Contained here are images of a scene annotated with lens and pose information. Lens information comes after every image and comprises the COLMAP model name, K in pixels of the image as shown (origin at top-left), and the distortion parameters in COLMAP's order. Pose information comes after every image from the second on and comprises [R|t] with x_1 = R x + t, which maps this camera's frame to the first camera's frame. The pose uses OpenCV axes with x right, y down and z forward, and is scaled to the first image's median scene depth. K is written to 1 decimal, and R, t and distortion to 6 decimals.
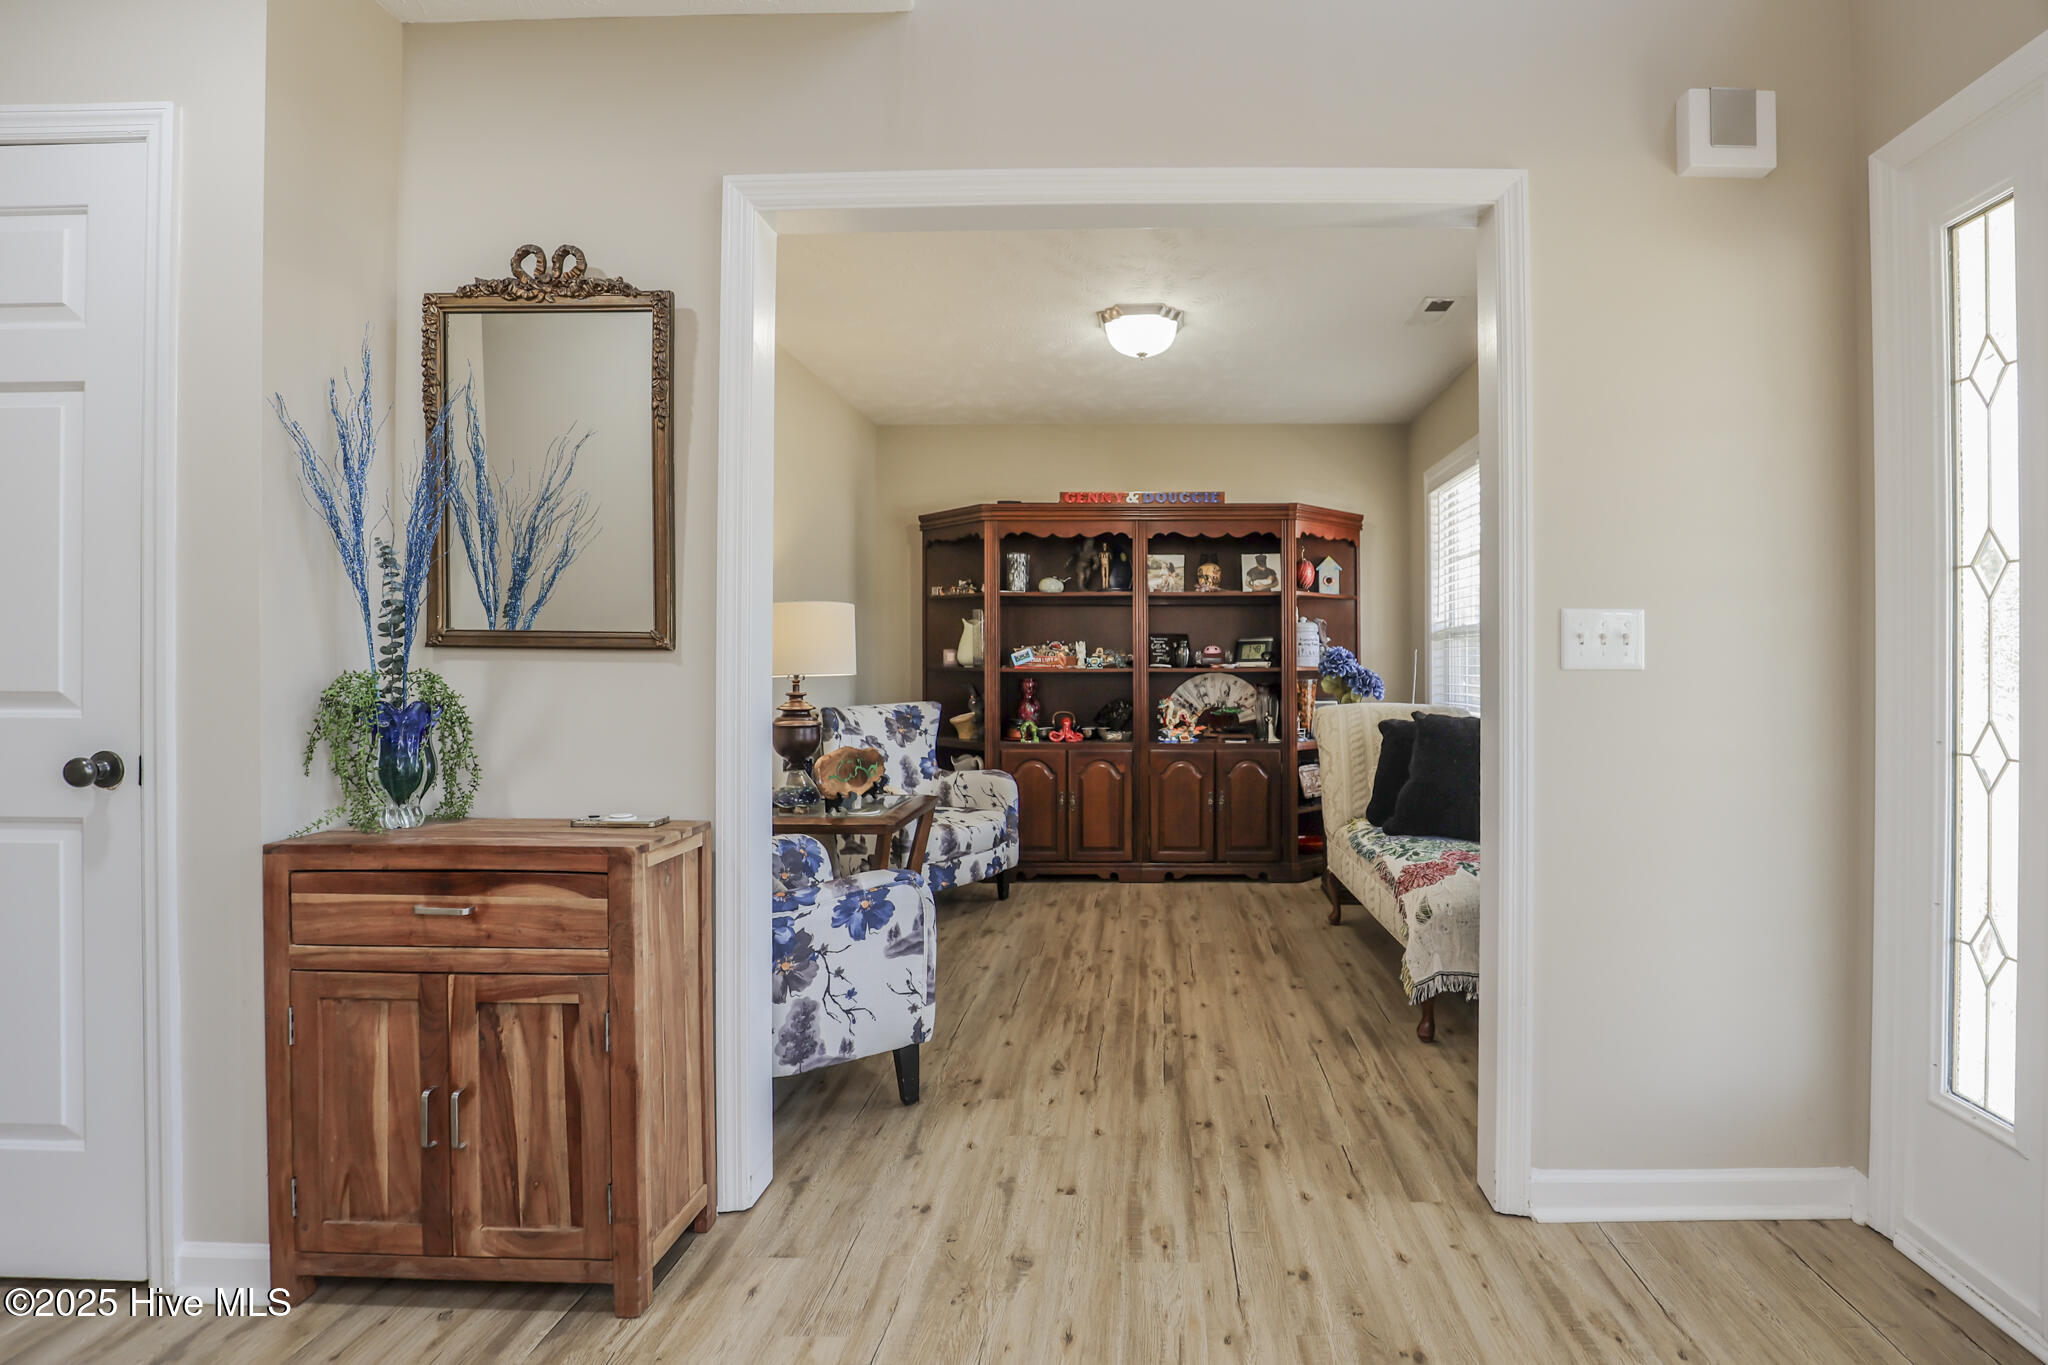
lens RADIAL K [[983.3, 0, 1138.9], [0, 983.3, 663.1], [0, 0, 1]] dist [-0.020386, 0.000224]
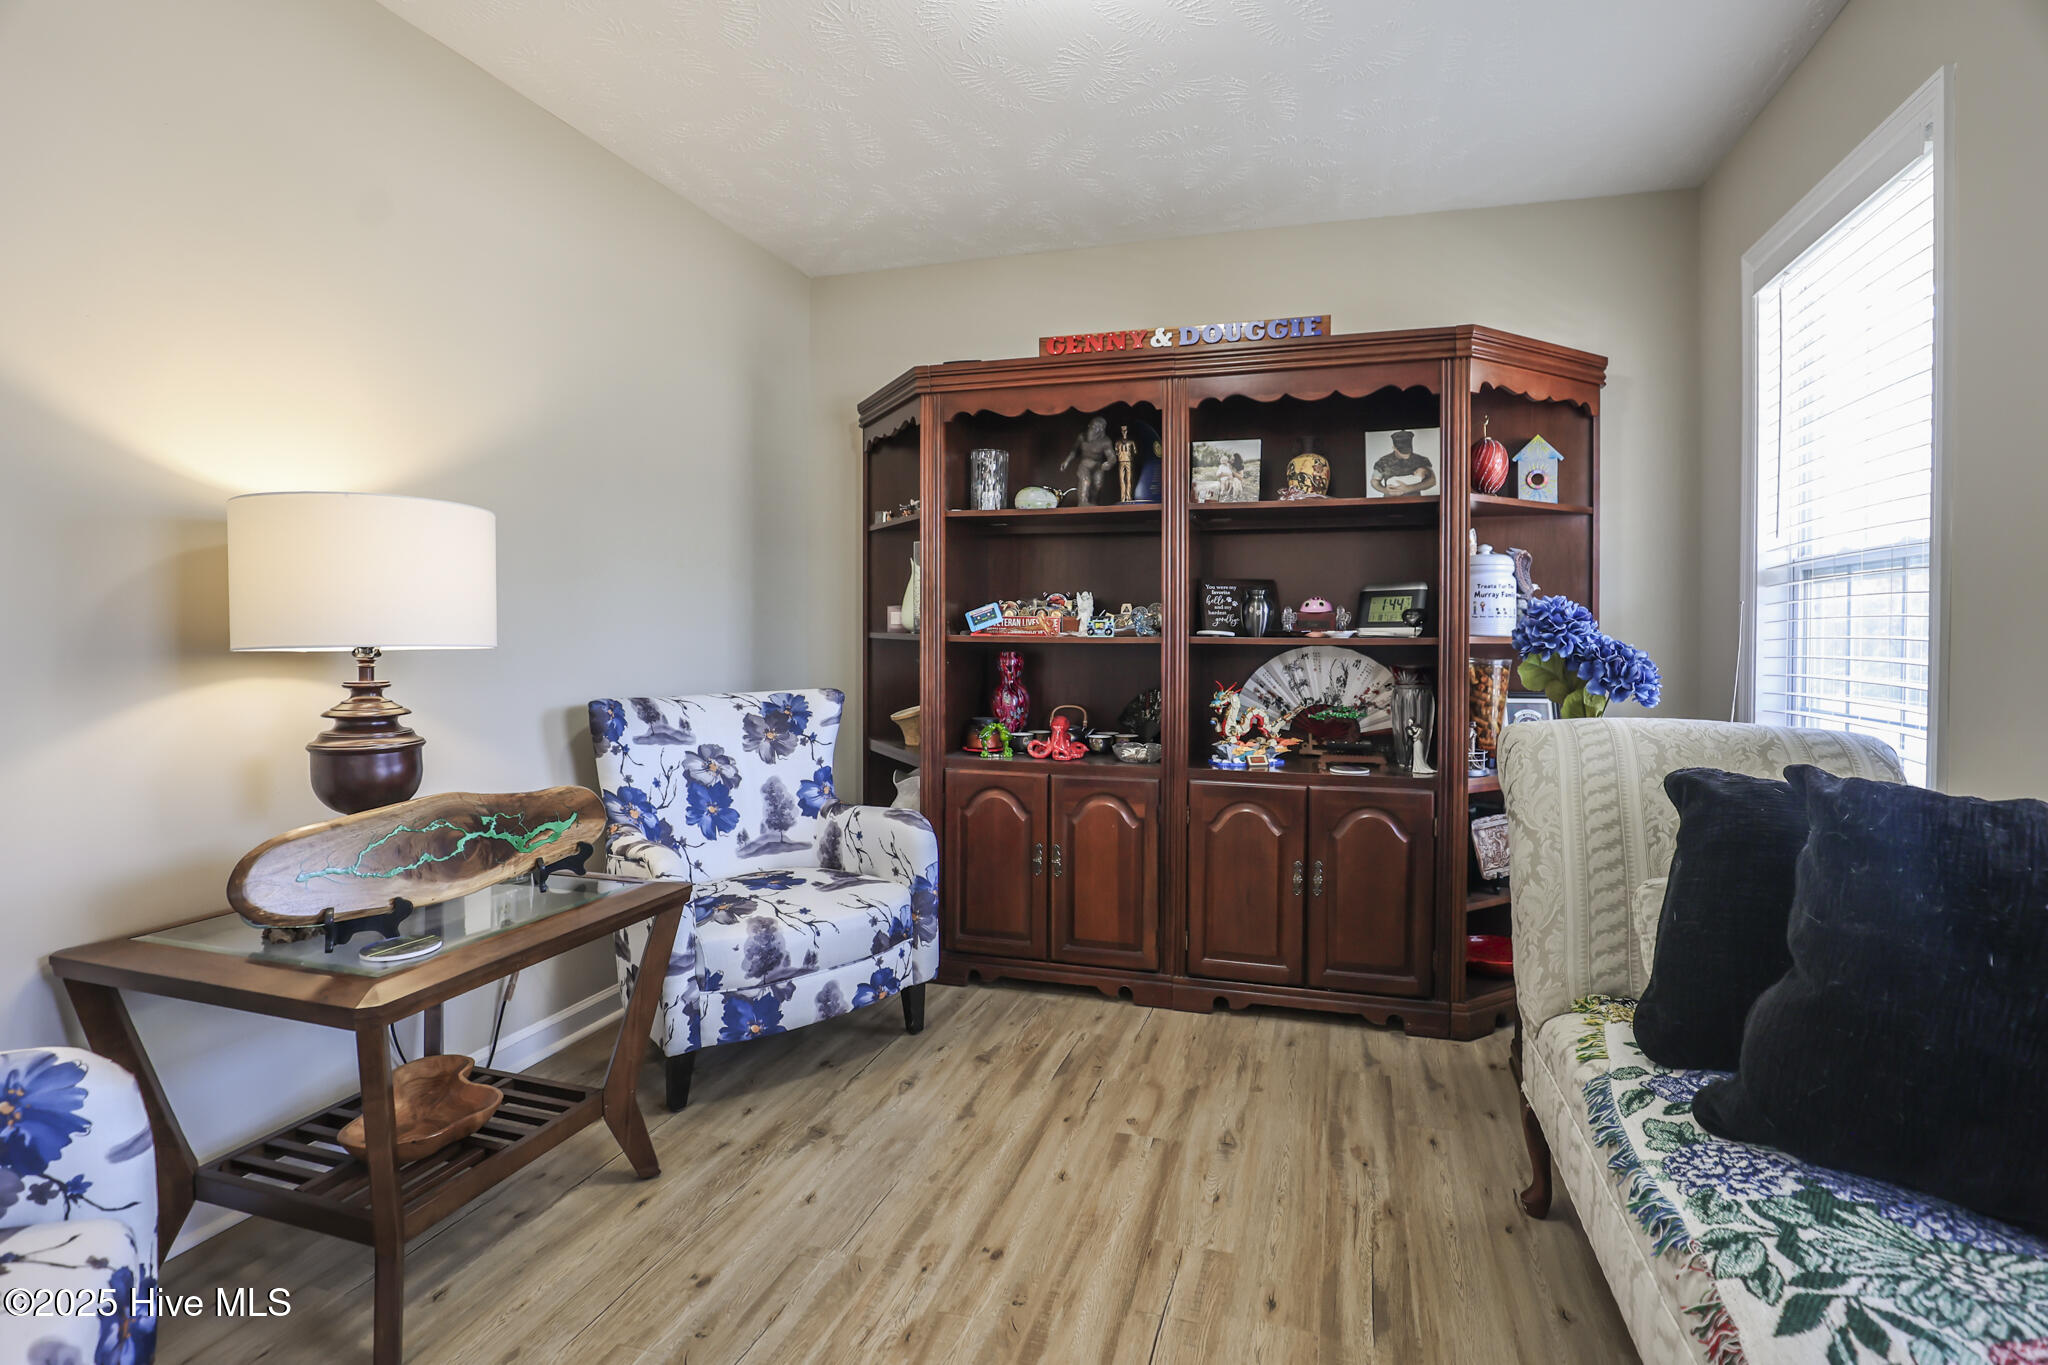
lens RADIAL K [[955.0, 0, 1047.2], [0, 955.0, 654.0], [0, 0, 1]] dist [-0.029120, 0.000519]
pose [[0.960006, 0.011216, -0.279755, 0.084158], [-0.004496, 0.999686, 0.024651, 0.001535], [0.279943, -0.022407, 0.959755, 0.437838]]
